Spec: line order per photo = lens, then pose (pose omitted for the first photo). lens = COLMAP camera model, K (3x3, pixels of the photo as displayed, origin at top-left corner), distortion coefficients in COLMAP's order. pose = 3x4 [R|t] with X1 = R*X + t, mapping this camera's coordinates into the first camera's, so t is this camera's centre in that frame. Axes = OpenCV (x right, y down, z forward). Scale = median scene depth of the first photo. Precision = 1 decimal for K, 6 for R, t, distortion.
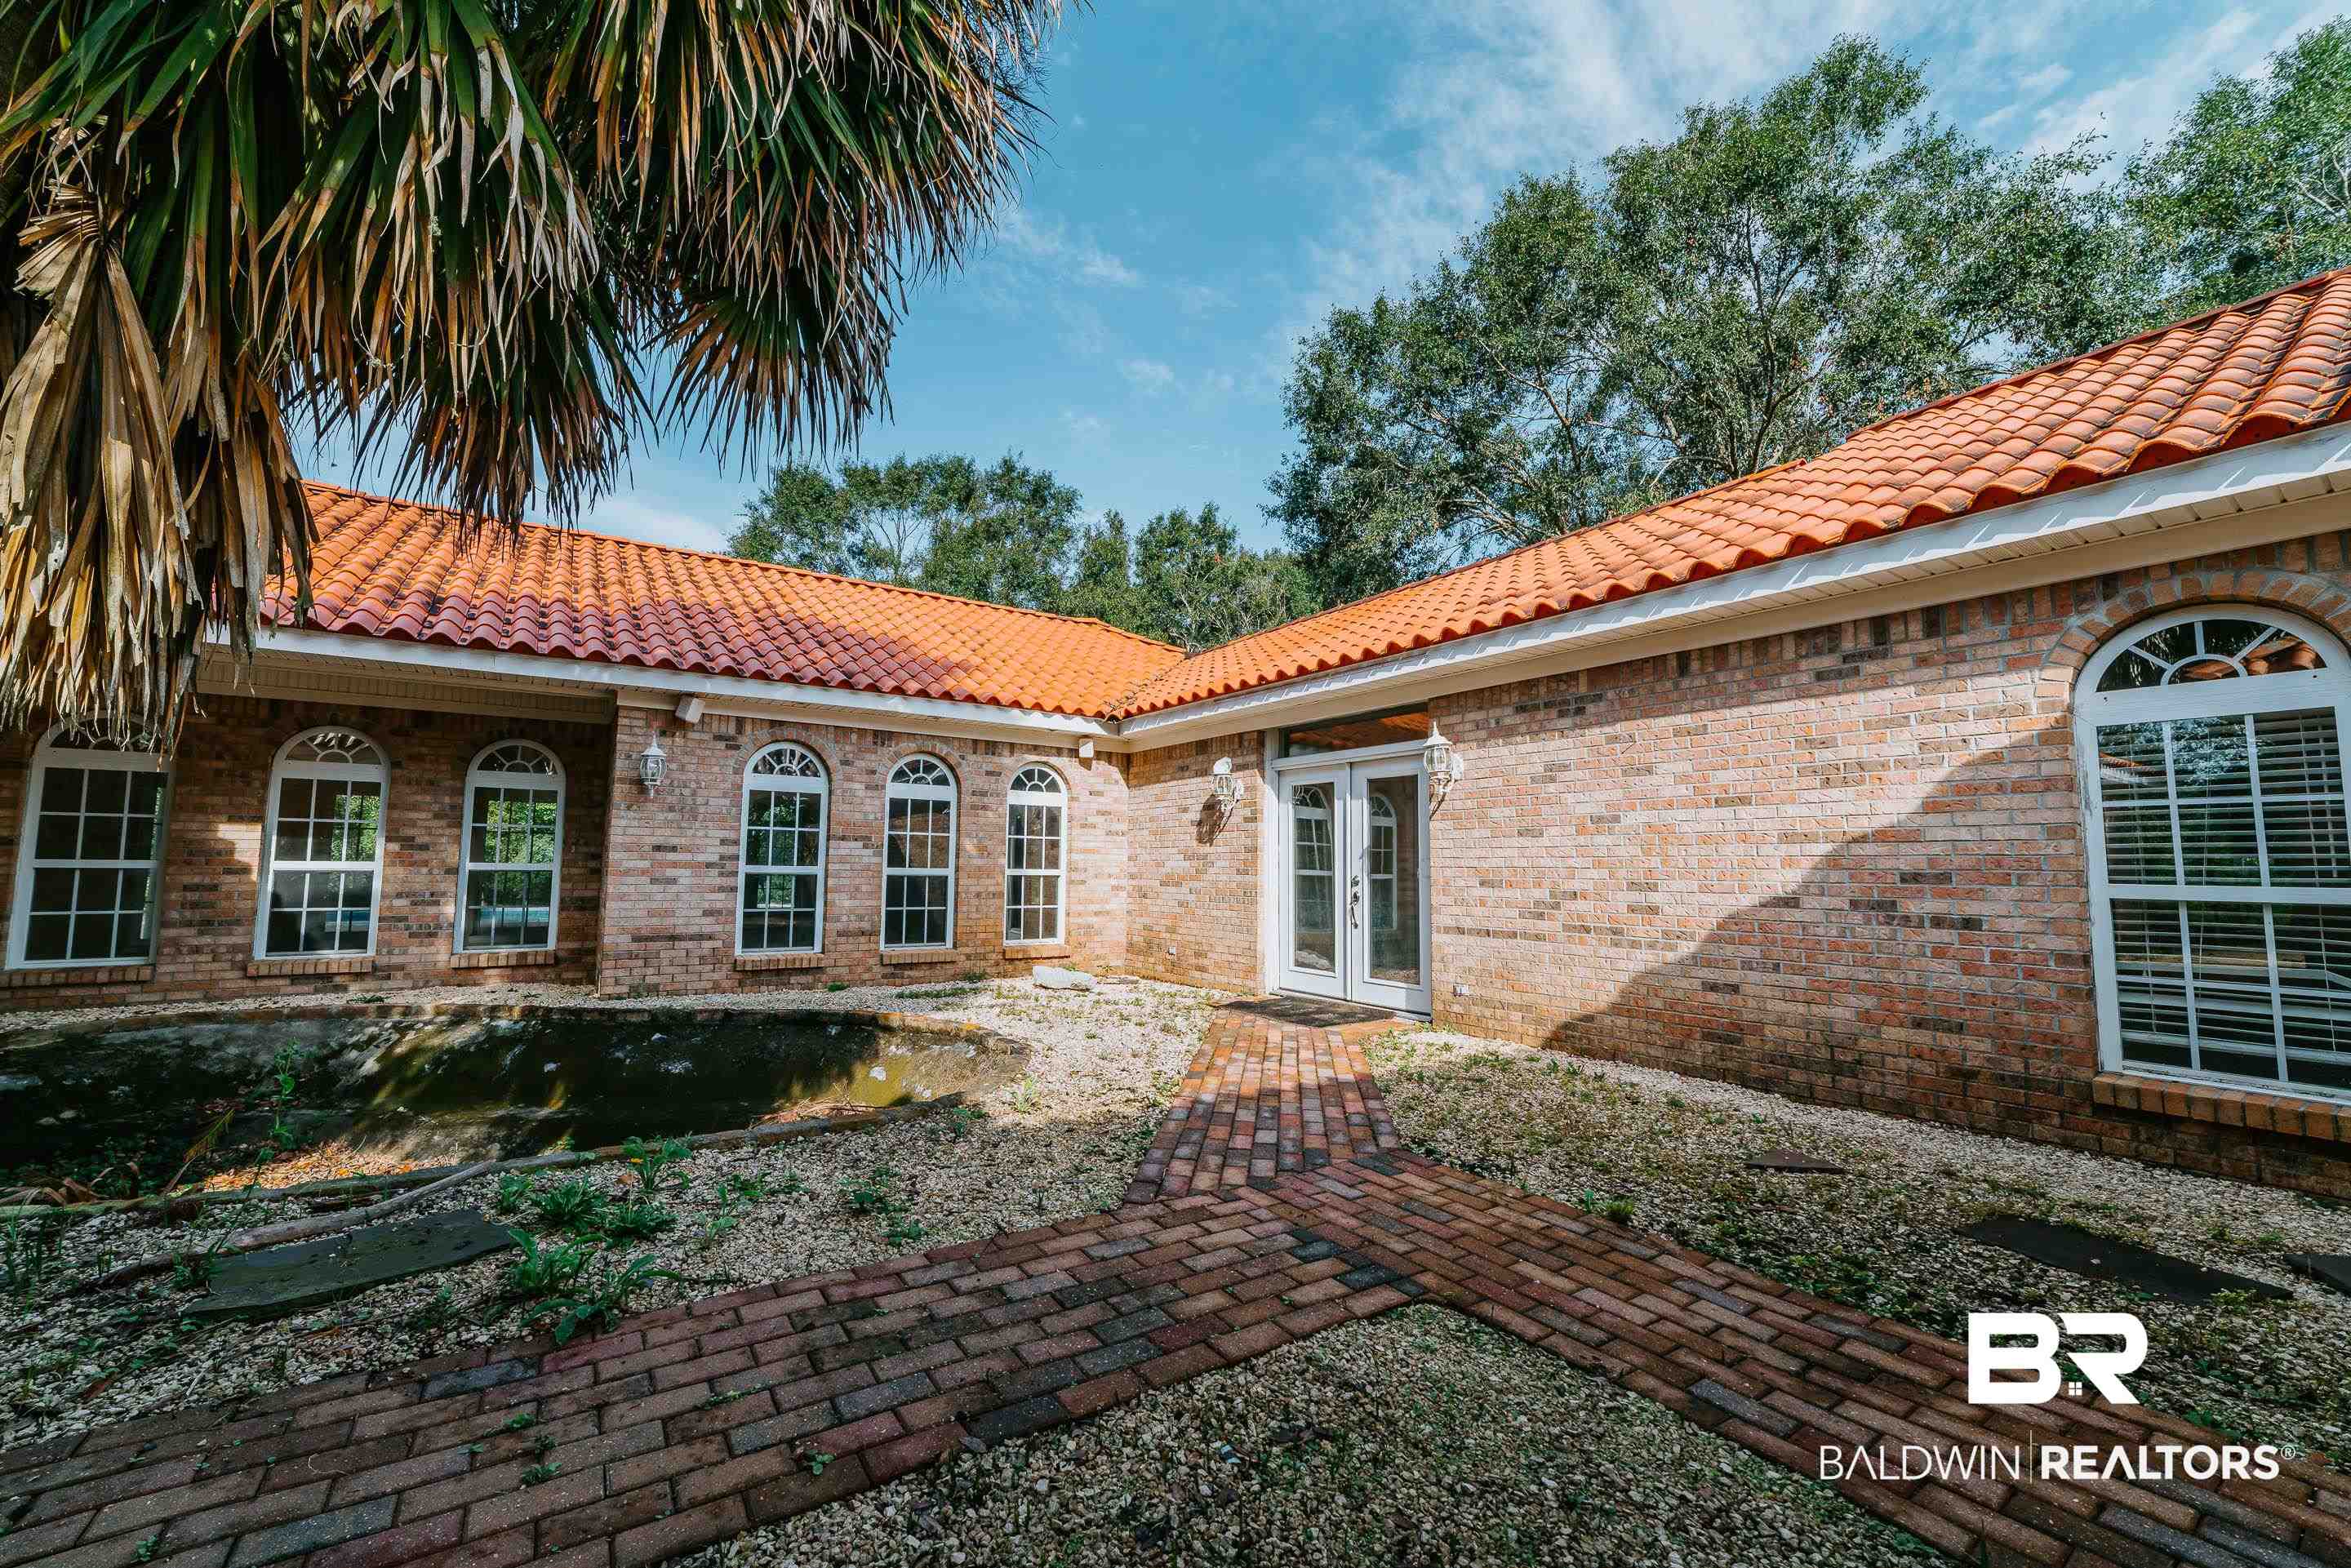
lens RADIAL K [[909.4, 0, 1164.1], [0, 909.4, 786.1], [0, 0, 1]] dist [-0.023175, 0.009720]
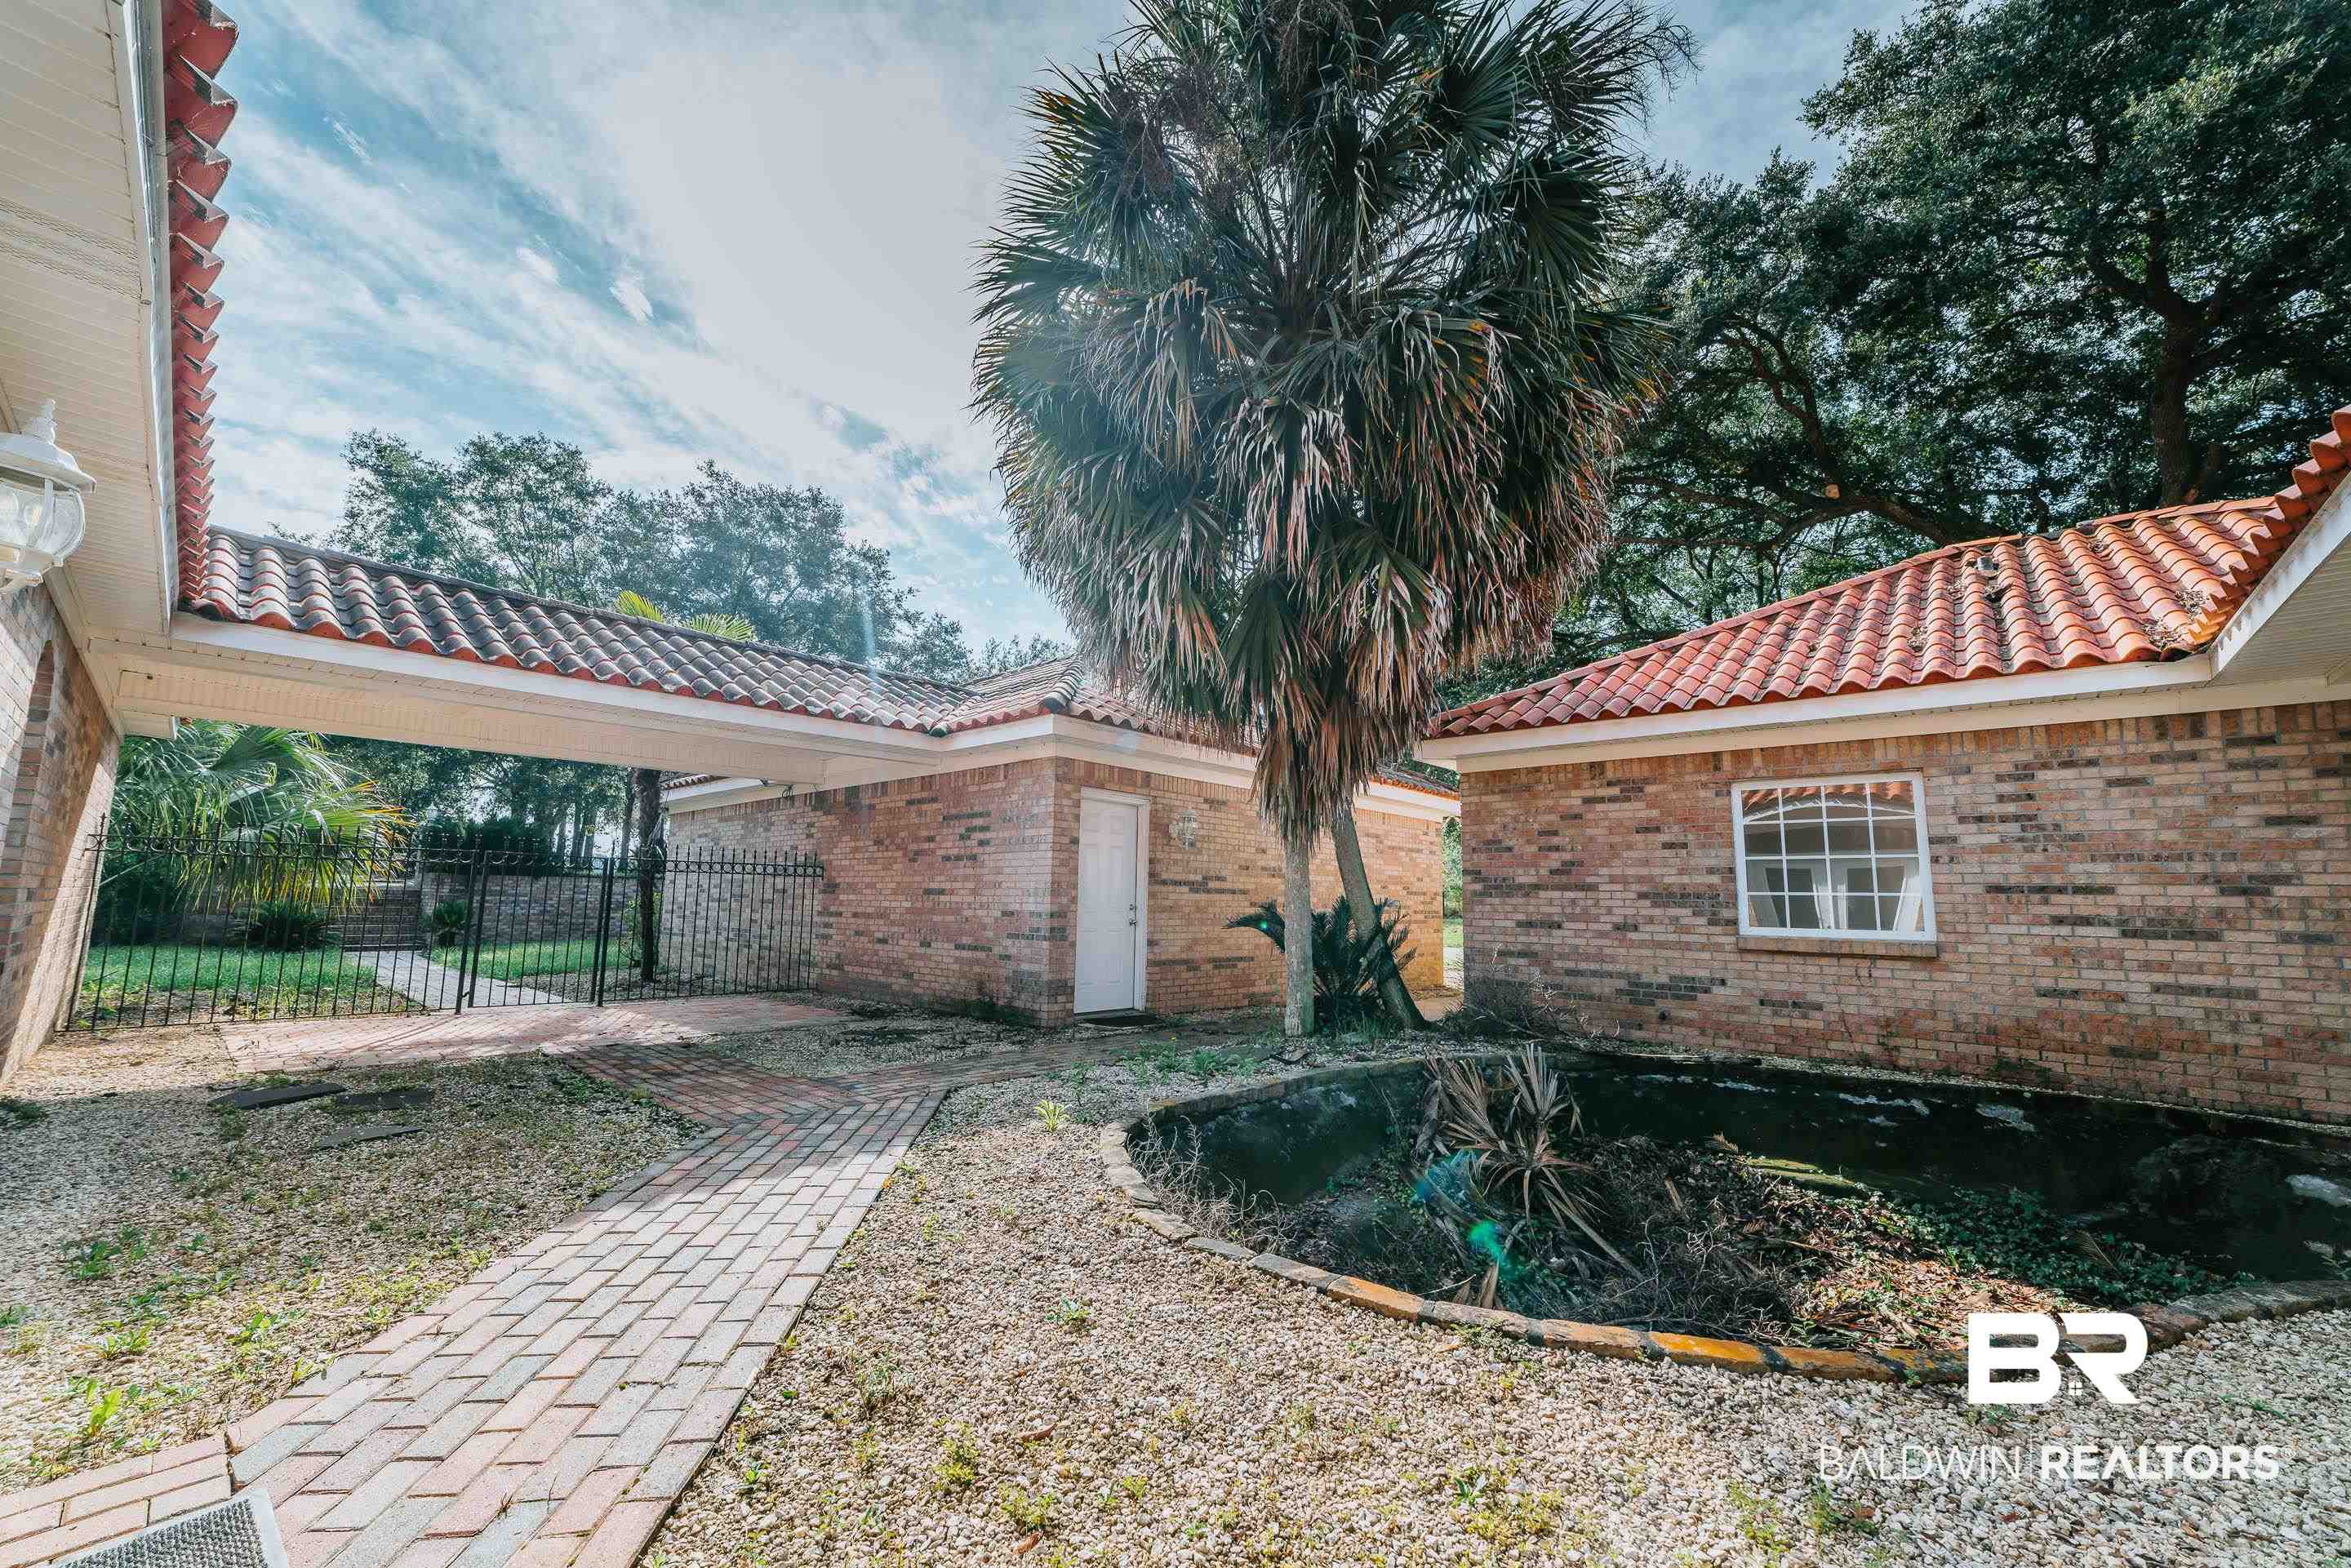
lens RADIAL K [[909.4, 0, 1164.1], [0, 909.4, 786.1], [0, 0, 1]] dist [-0.023175, 0.009720]
pose [[-0.972866, -0.054414, -0.224881, -0.612648], [-0.005540, 0.977152, -0.212472, 0.281971], [0.231304, -0.205461, -0.950939, 3.273652]]
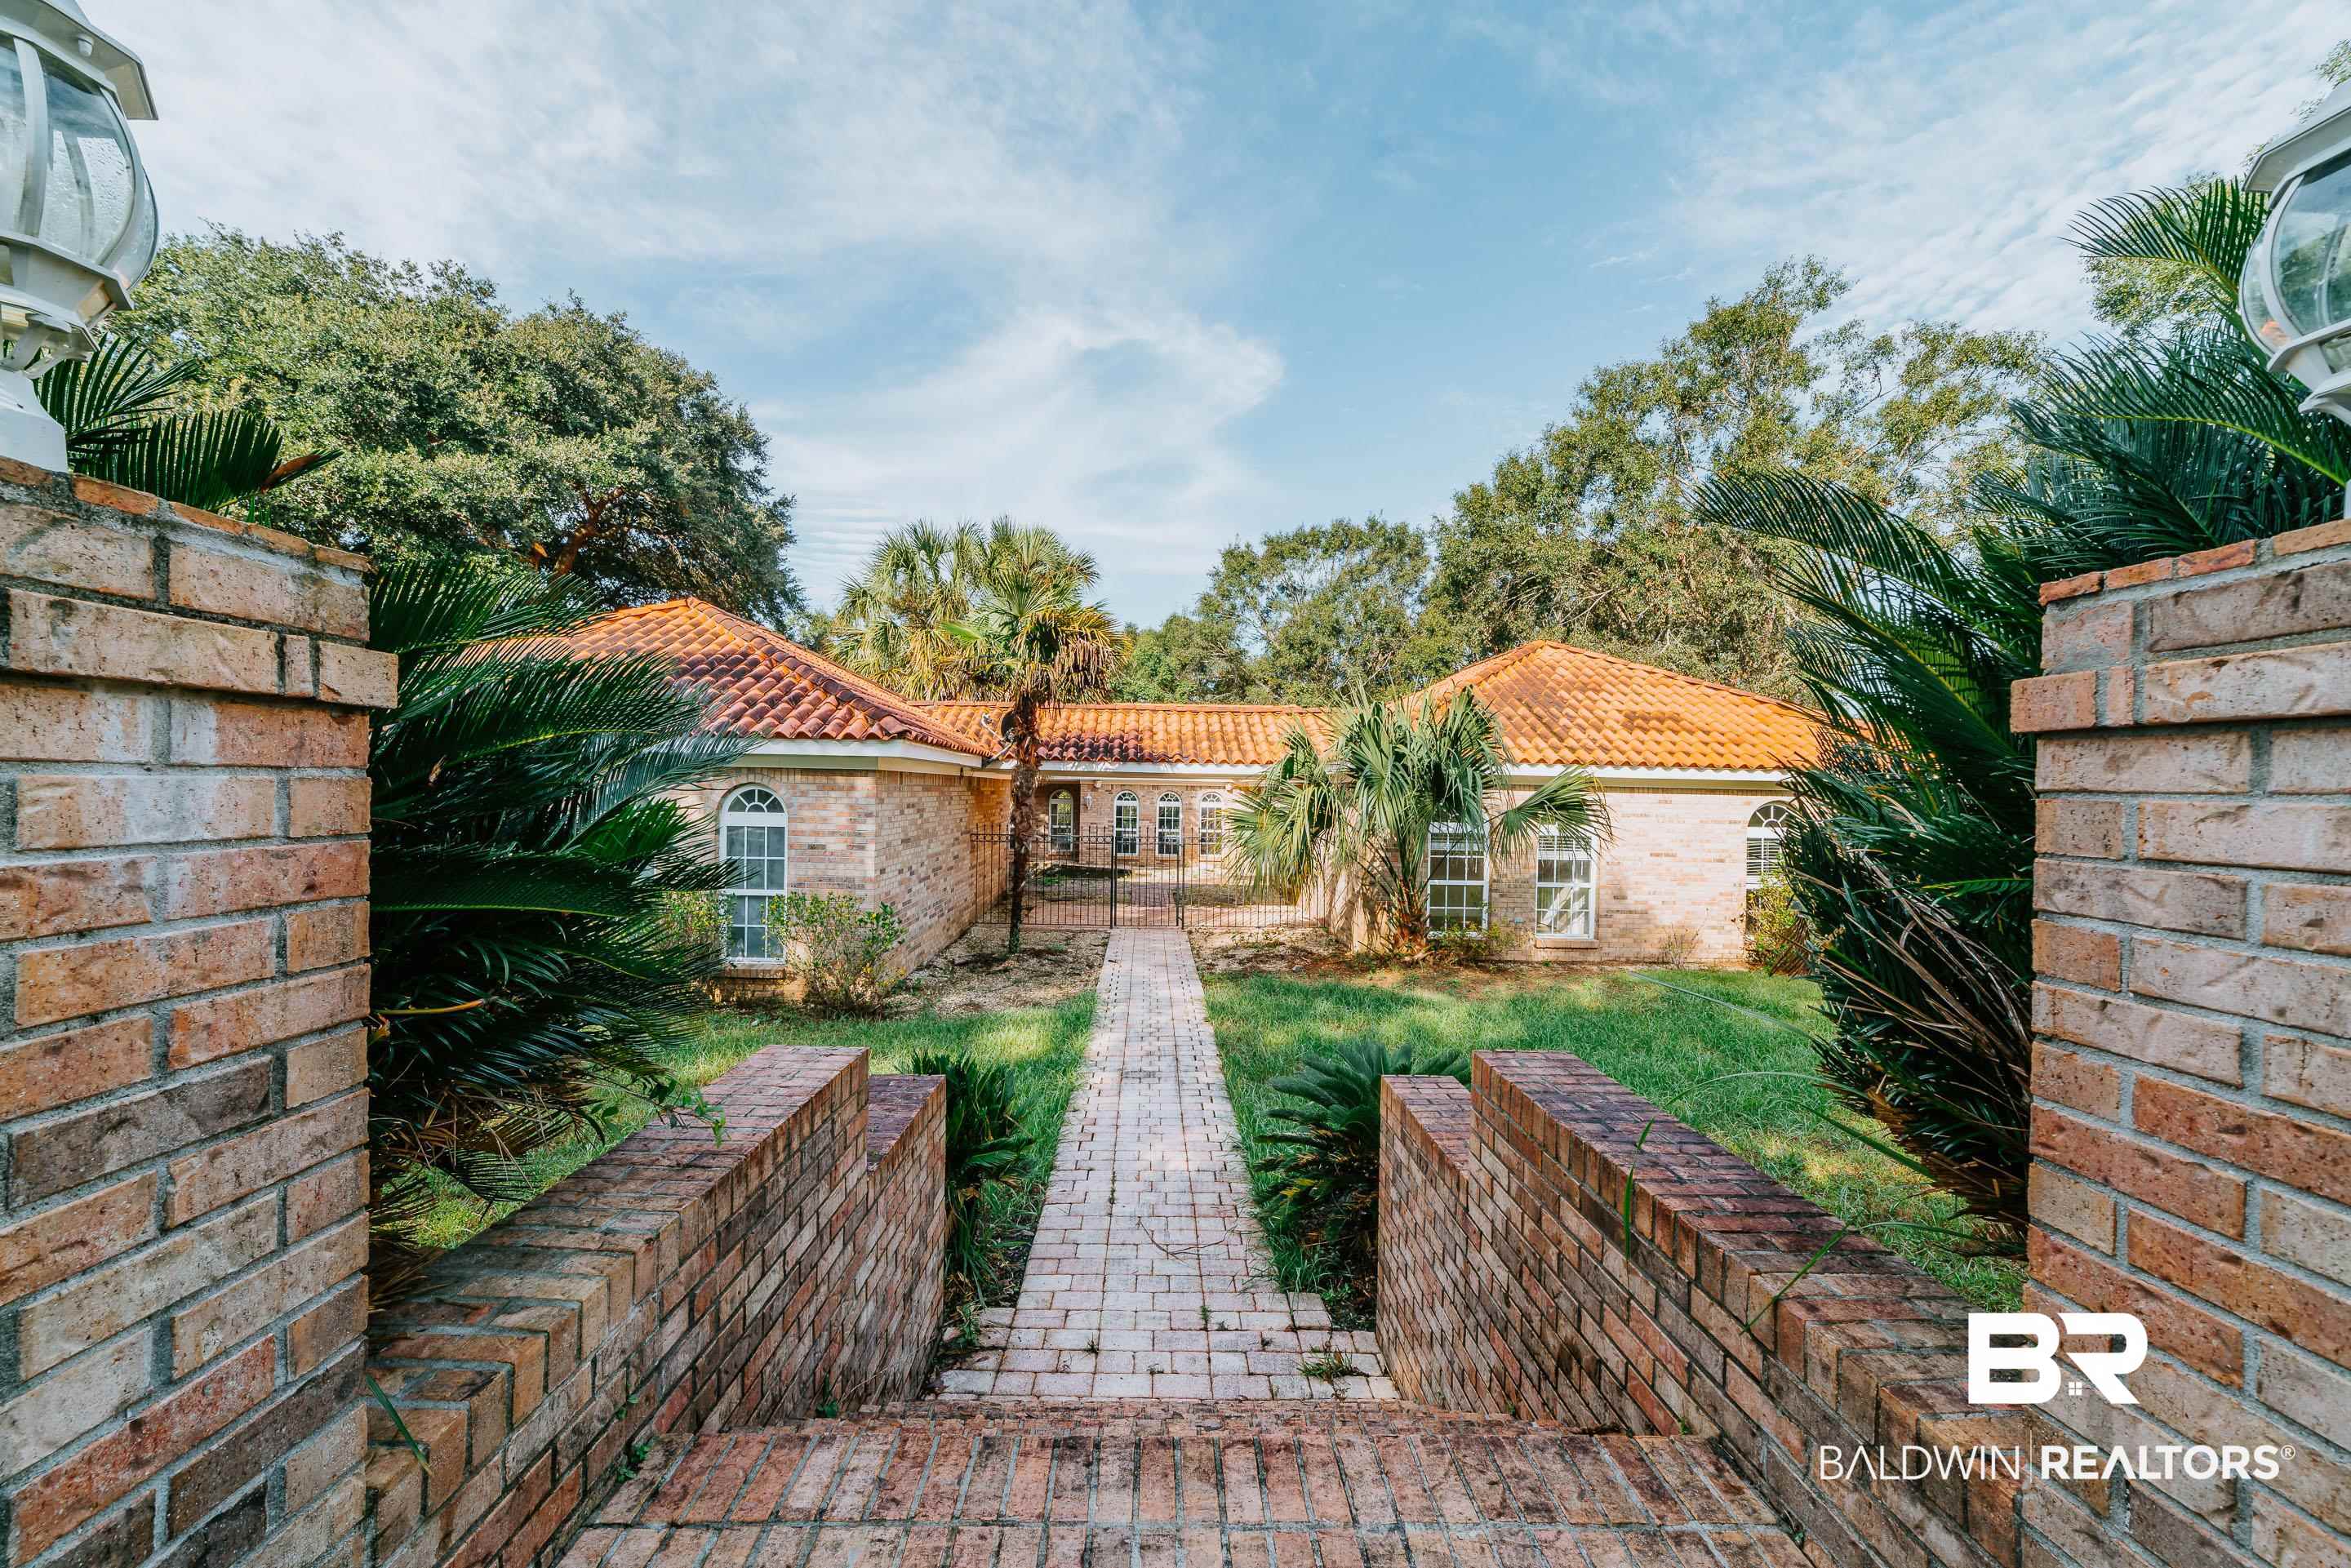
lens RADIAL K [[909.4, 0, 1164.1], [0, 909.4, 786.1], [0, 0, 1]] dist [-0.023175, 0.009720]
pose [[0.840219, 0.002081, -0.542244, 1.624627], [0.038346, 0.997261, 0.063245, -0.294387], [0.540890, -0.073932, 0.837838, -1.837791]]
